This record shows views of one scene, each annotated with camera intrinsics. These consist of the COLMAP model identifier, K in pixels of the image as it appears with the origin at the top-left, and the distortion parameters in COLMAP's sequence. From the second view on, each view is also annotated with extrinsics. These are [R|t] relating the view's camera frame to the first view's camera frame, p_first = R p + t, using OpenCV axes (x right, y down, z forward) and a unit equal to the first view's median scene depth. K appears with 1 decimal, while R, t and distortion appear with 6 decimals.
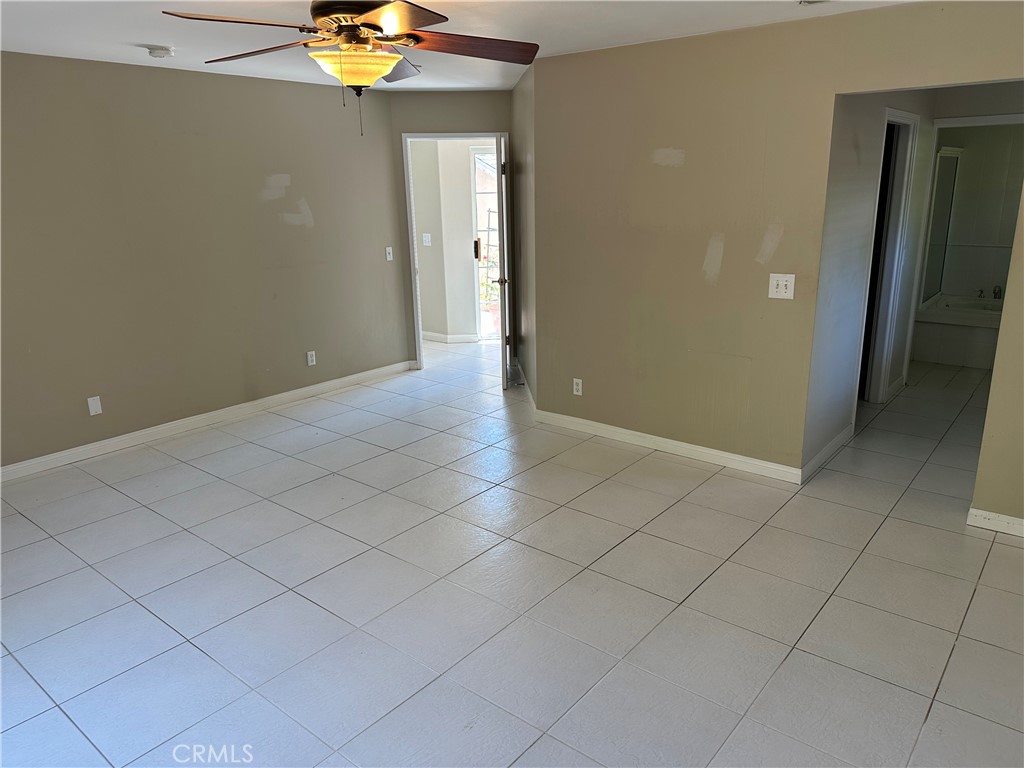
lens RADIAL K [[721.4, 0, 517.4], [0, 721.4, 381.1], [0, 0, 1]] dist [0.138984, -0.215218]
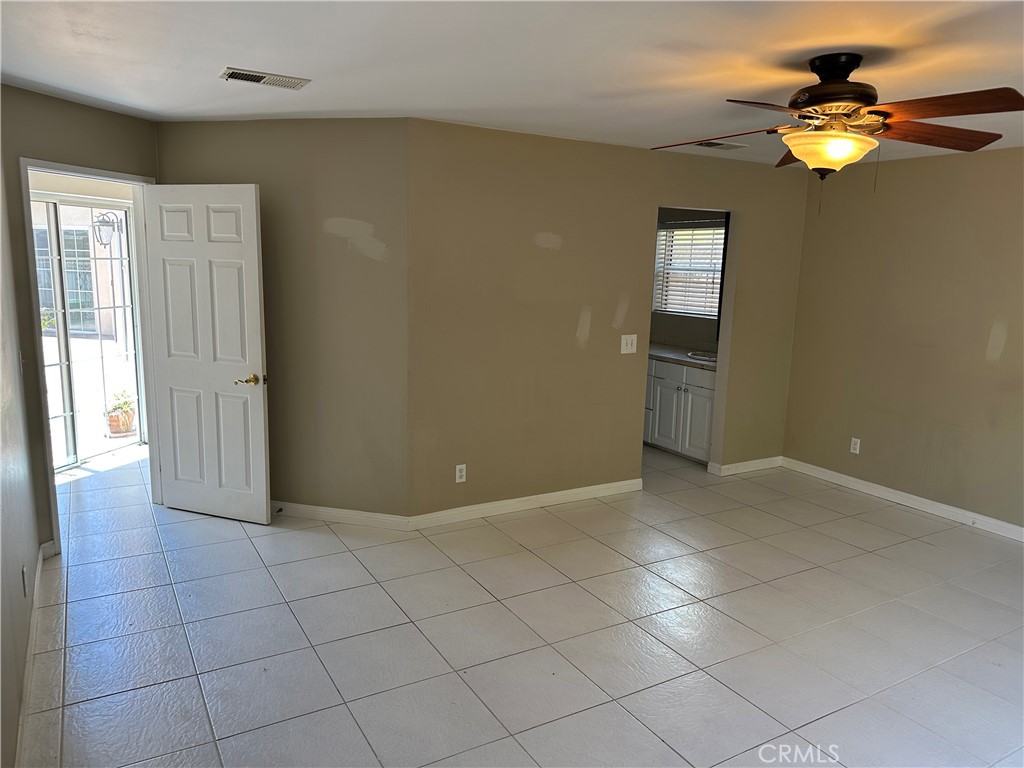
lens RADIAL K [[723.4, 0, 511.5], [0, 723.4, 388.0], [0, 0, 1]] dist [0.137694, -0.223258]
pose [[0.343691, -0.138512, 0.928812, -0.770172], [0.212218, 0.974932, 0.066862, -0.152756], [-0.914789, 0.174131, 0.364470, 0.608925]]
